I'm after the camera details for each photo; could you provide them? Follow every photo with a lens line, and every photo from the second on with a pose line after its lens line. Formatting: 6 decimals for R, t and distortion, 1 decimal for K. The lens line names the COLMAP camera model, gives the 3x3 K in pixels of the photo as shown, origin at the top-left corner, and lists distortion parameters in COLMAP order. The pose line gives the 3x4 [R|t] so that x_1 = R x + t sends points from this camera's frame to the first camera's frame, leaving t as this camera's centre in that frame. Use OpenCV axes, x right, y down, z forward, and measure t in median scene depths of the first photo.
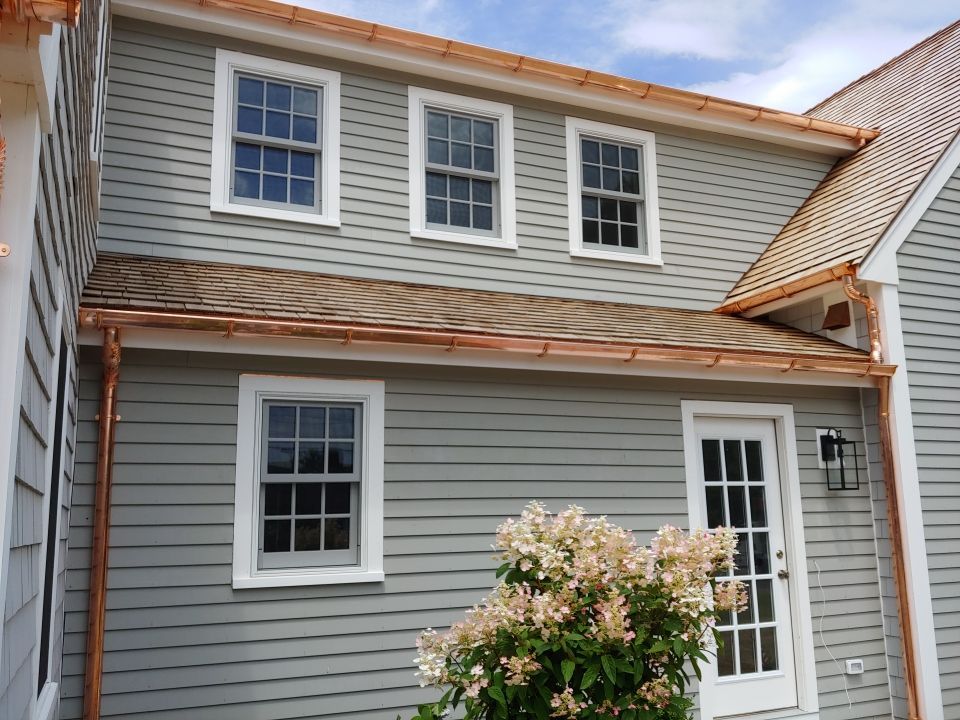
lens RADIAL K [[855.5, 0, 480.0], [0, 855.5, 360.0], [0, 0, 1]] dist [-0.005958, -0.002887]
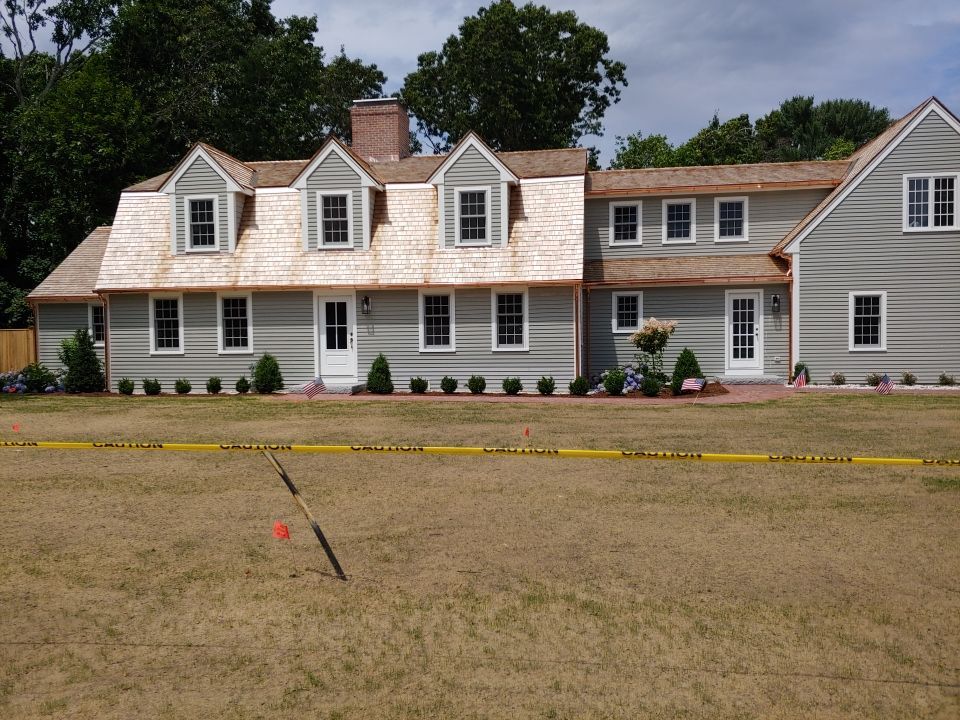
lens RADIAL K [[628.3, 0, 515.9], [0, 628.3, 348.7], [0, 0, 1]] dist [0.214635, -0.294663]
pose [[0.853061, 0.022609, -0.521321, 0.911376], [0.095392, 0.975469, 0.198397, -0.345525], [0.513018, -0.218975, 0.829978, -1.881238]]
